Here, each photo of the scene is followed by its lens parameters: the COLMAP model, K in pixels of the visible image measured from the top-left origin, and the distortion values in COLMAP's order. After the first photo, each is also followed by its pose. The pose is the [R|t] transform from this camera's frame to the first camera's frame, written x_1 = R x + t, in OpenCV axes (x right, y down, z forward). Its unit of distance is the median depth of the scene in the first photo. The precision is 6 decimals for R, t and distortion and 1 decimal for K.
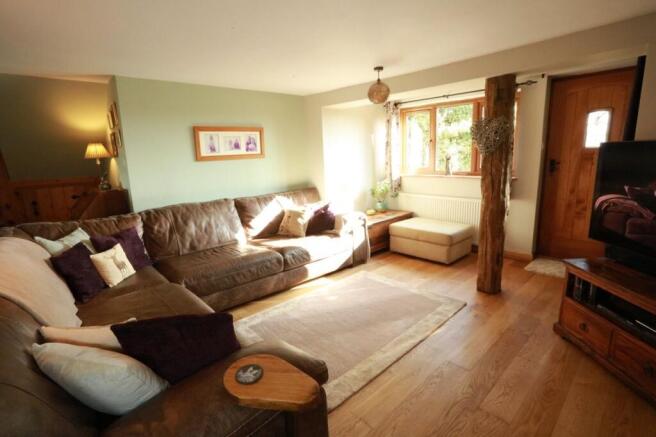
lens RADIAL K [[322.2, 0, 325.1], [0, 322.2, 218.4], [0, 0, 1]] dist [-0.050084, 0.019201]
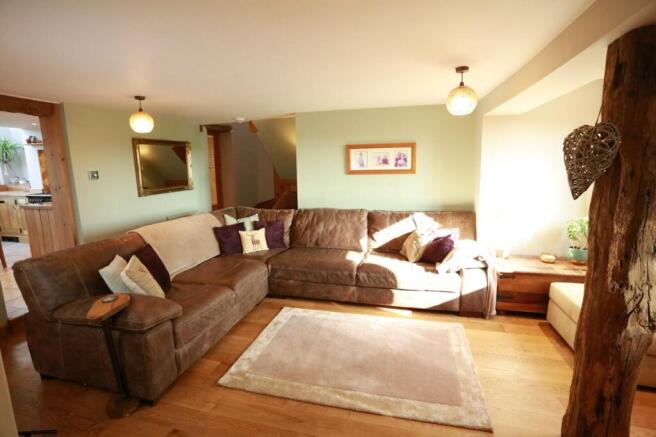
lens RADIAL K [[322.2, 0, 326.1], [0, 322.2, 218.9], [0, 0, 1]] dist [-0.050084, 0.019201]
pose [[0.540376, 0.164842, -0.825119, 0.549569], [-0.165266, 0.982314, 0.088012, -0.105837], [0.825034, 0.088804, 0.558062, 0.274382]]
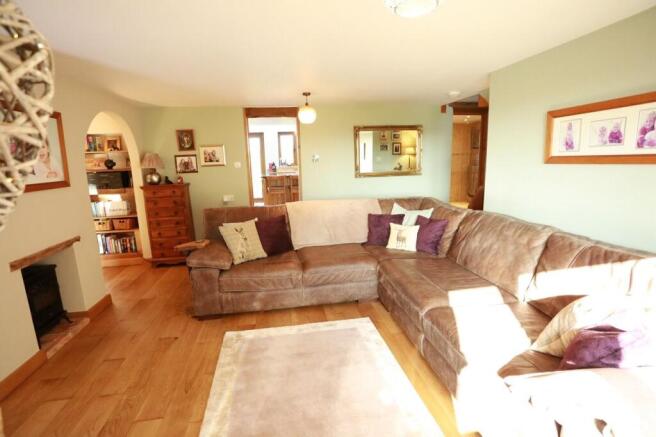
lens RADIAL K [[322.2, 0, 322.6], [0, 322.2, 218.5], [0, 0, 1]] dist [-0.050084, 0.019201]
pose [[-0.546225, 0.203041, -0.812657, 0.417257], [-0.116801, 0.942236, 0.313924, -0.215702], [0.829455, 0.266393, -0.490958, 0.932650]]
